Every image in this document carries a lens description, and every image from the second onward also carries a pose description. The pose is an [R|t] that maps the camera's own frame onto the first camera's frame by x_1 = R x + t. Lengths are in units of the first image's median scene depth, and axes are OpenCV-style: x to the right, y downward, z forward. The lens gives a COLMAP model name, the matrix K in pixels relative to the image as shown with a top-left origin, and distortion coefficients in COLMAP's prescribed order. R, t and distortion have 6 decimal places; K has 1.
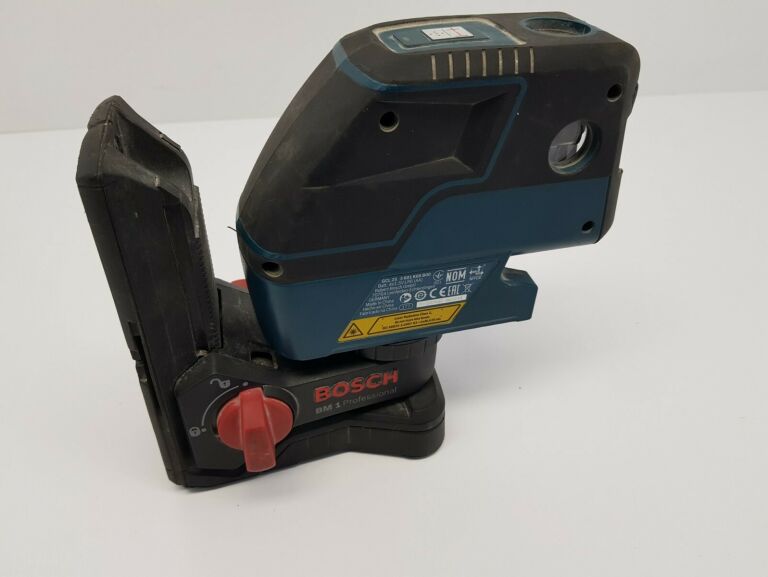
lens RADIAL K [[615.1, 0, 381.0], [0, 615.1, 283.3], [0, 0, 1]] dist [0.112491, -0.277613]
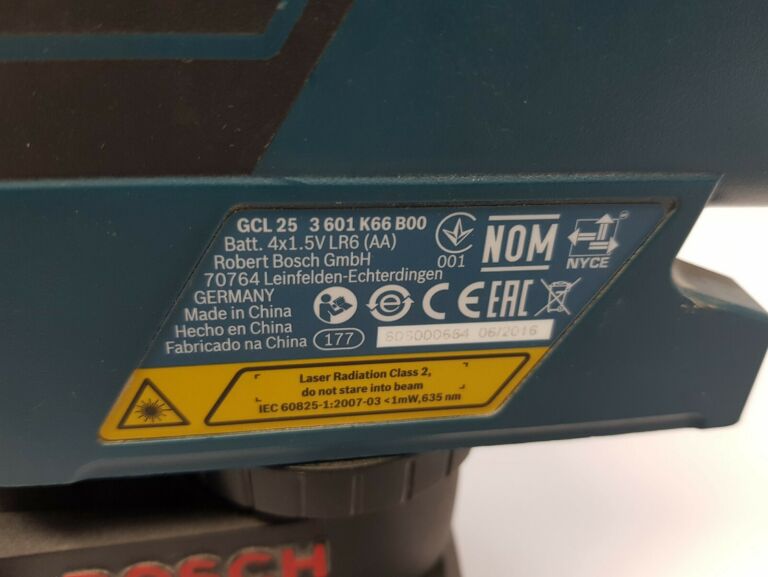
lens RADIAL K [[615.1, 0, 381.0], [0, 615.1, 283.3], [0, 0, 1]] dist [0.112491, -0.277613]
pose [[0.991429, 0.072551, -0.108654, 0.090046], [-0.088374, 0.984921, -0.148728, 0.053399], [0.096225, 0.157056, 0.982891, 0.712928]]
